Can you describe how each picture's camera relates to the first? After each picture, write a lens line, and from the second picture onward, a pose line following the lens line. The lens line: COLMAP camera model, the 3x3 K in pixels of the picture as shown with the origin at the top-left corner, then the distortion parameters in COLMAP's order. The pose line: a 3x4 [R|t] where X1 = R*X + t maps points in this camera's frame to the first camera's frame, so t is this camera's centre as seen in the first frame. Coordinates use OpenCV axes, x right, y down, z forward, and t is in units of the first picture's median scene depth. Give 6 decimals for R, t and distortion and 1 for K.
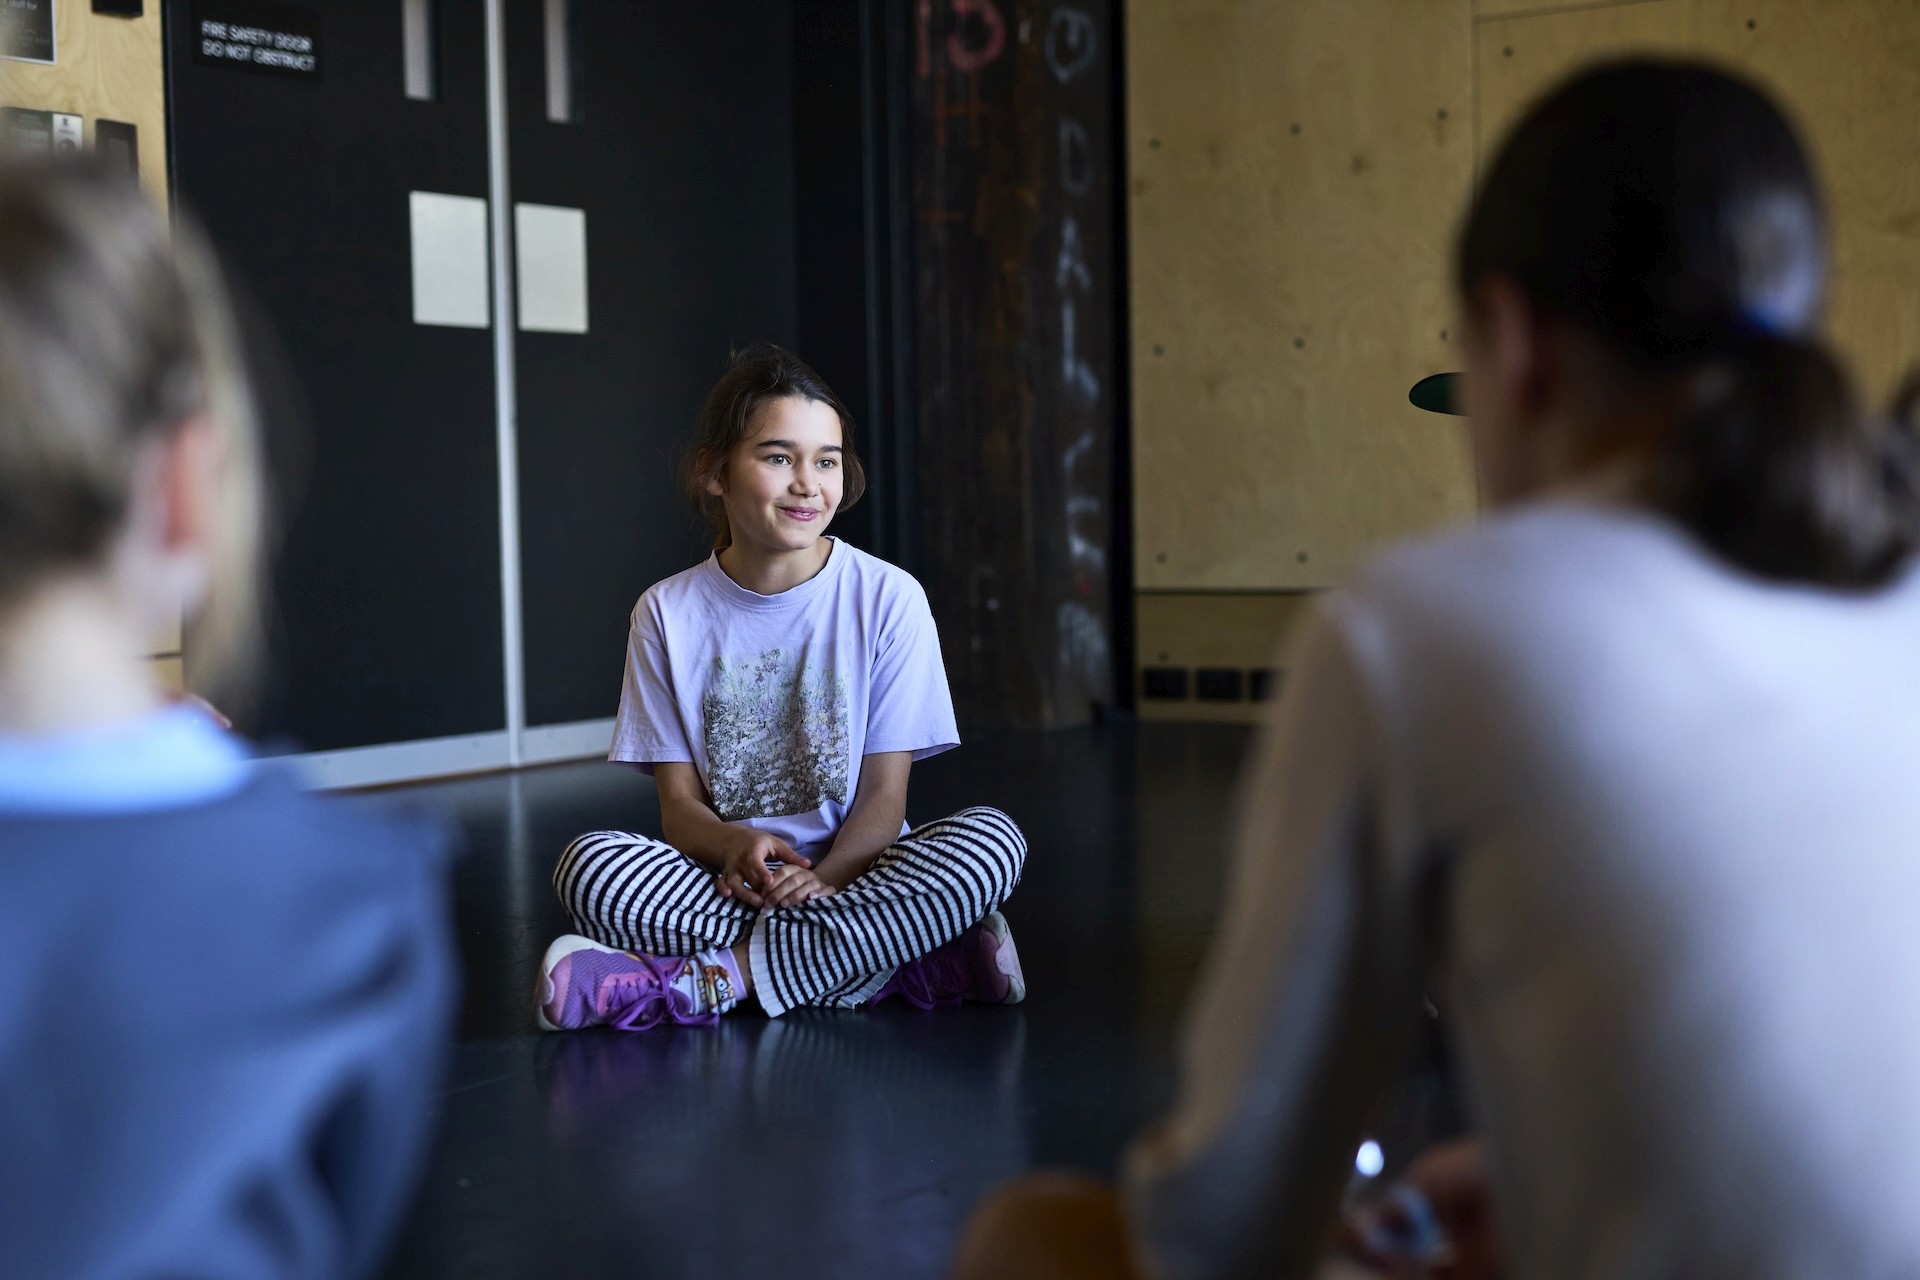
lens RADIAL K [[2793.9, 0, 960.0], [0, 2793.9, 640.0], [0, 0, 1]] dist [0.018808, 0.043293]
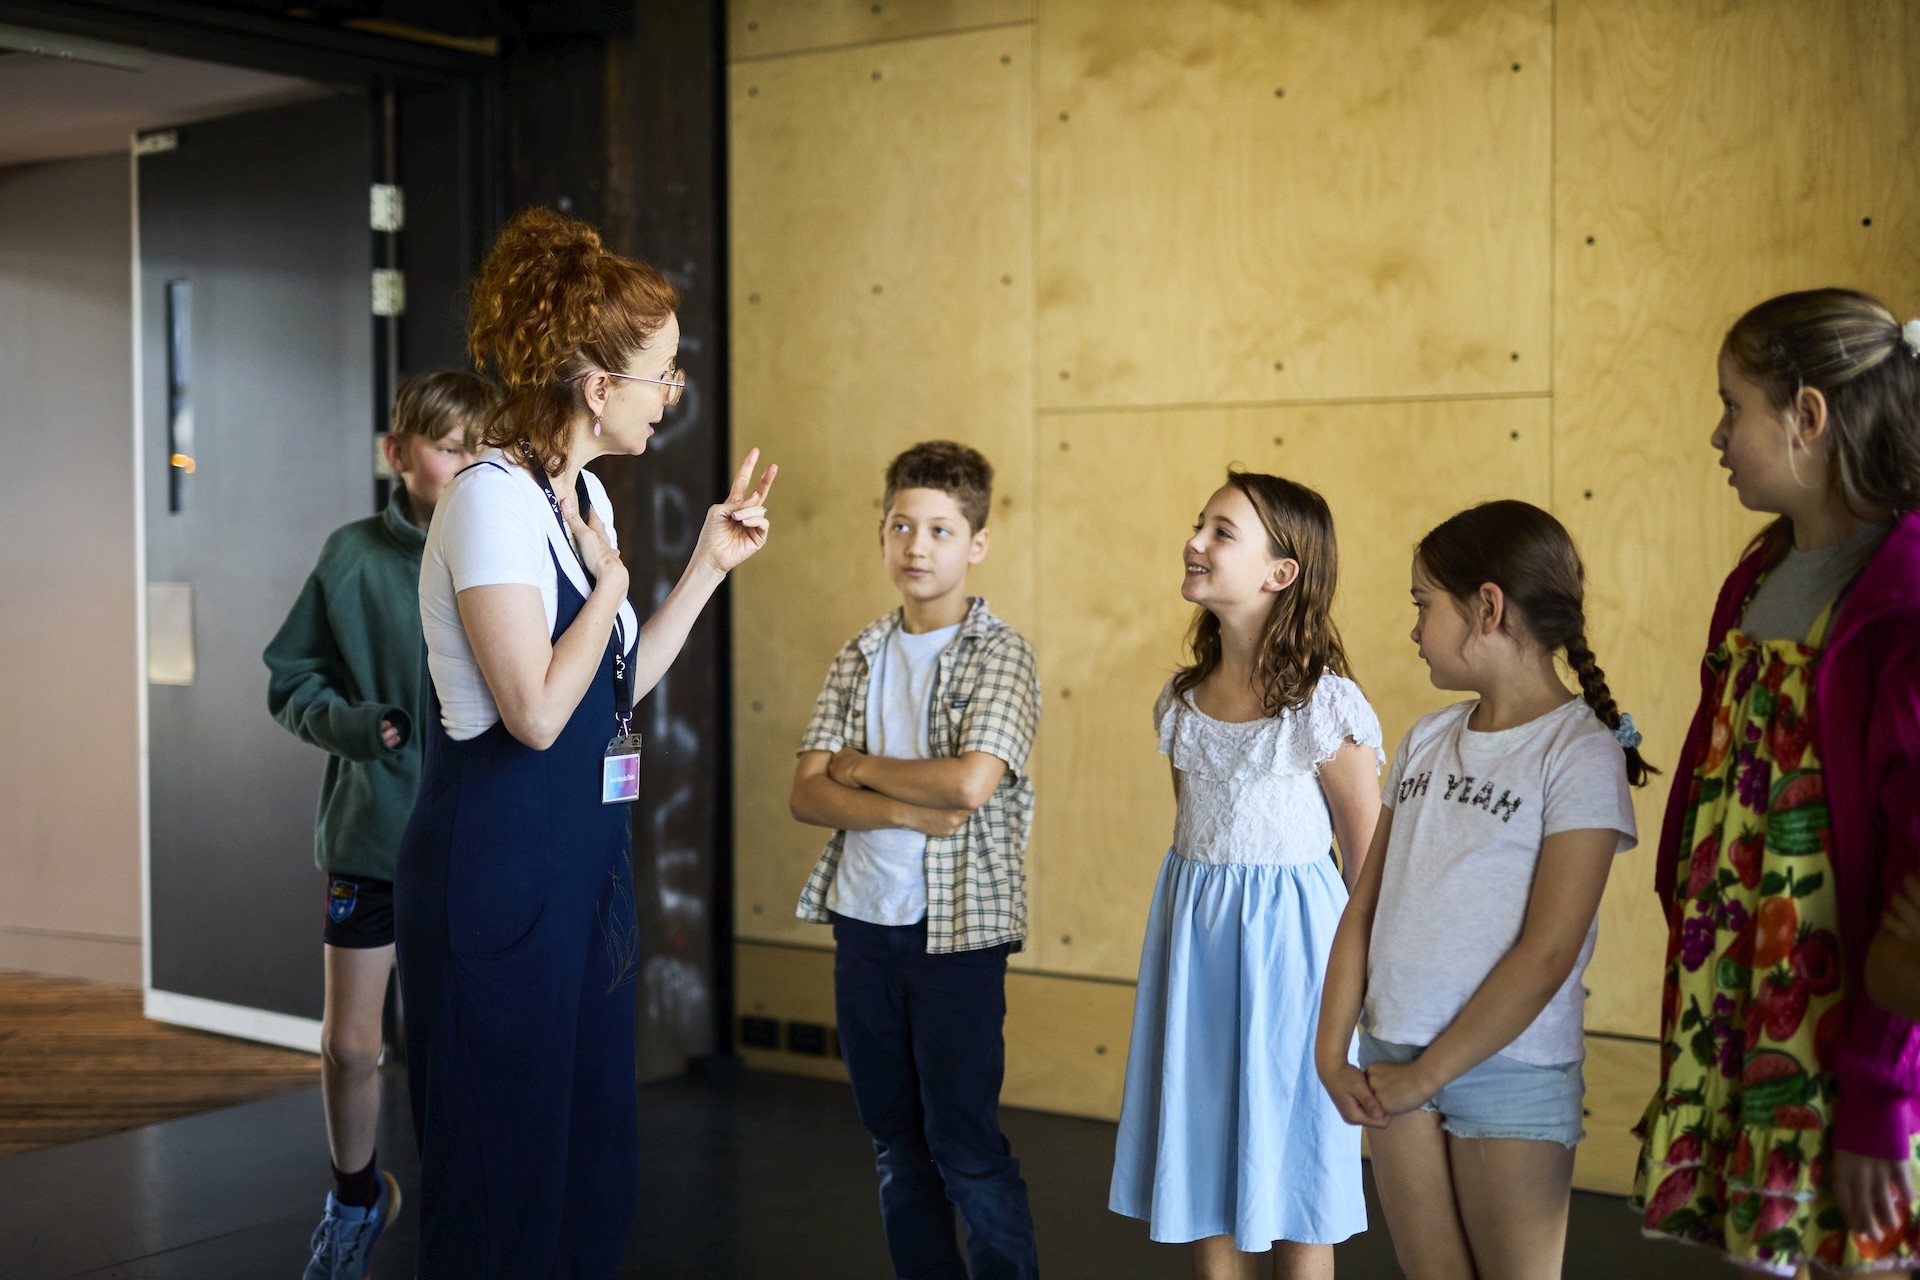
lens RADIAL K [[2793.9, 0, 960.0], [0, 2793.9, 640.0], [0, 0, 1]] dist [0.018808, 0.043293]
pose [[0.999485, 0.017475, -0.026909, 0.172439], [-0.017726, 0.999802, -0.009085, -0.120236], [0.026745, 0.009557, 0.999597, -0.015214]]
